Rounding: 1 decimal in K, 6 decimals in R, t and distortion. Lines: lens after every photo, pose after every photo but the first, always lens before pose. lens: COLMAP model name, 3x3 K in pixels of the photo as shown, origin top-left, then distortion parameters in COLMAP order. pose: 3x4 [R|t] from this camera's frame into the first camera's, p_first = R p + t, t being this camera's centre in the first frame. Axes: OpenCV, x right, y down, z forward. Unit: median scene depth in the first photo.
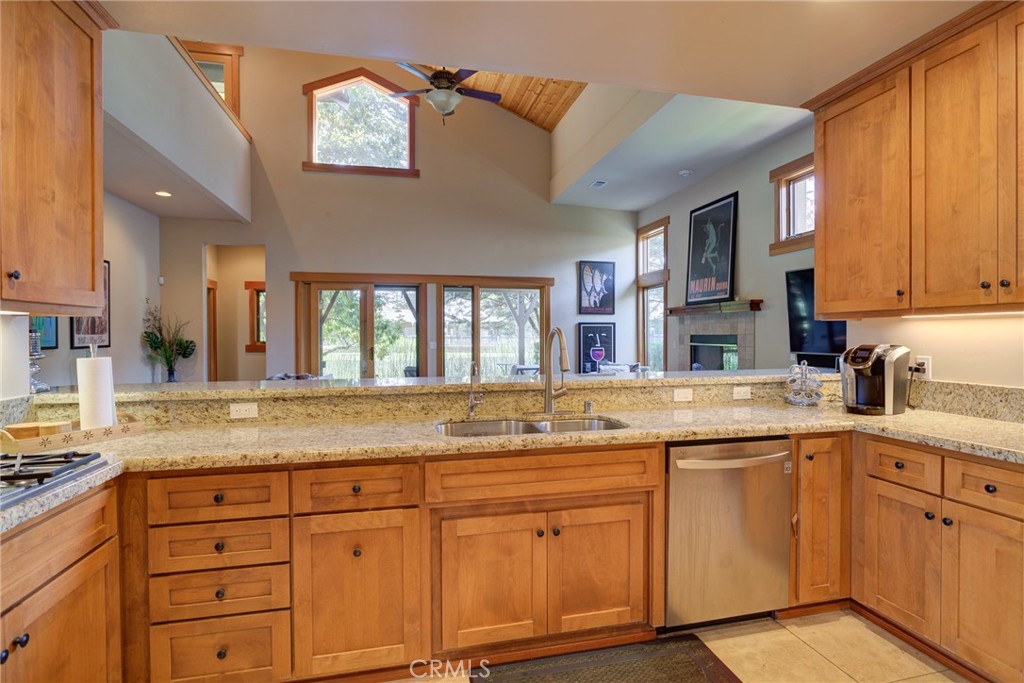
lens RADIAL K [[501.3, 0, 512.0], [0, 501.3, 340.2], [0, 0, 1]] dist [-0.021015, 0.009127]
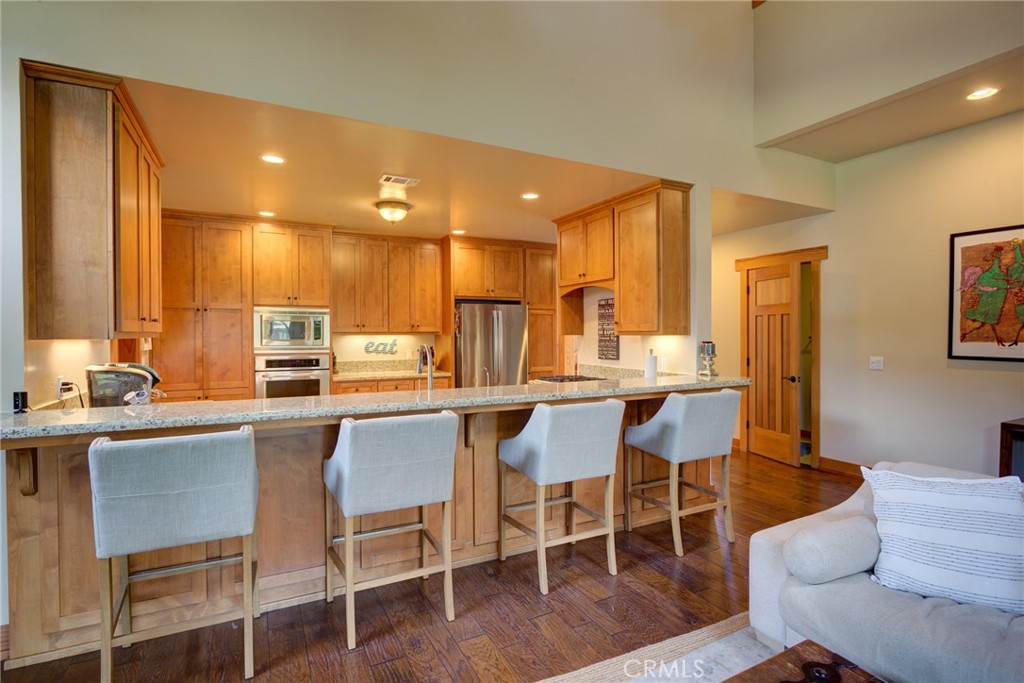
lens RADIAL K [[501.3, 0, 512.0], [0, 501.3, 340.2], [0, 0, 1]] dist [-0.021015, 0.009127]
pose [[-0.968769, 0.009842, -0.247771, 0.066145], [0.003831, 0.999687, 0.024734, -0.022830], [0.247937, 0.023012, -0.968503, 0.799646]]
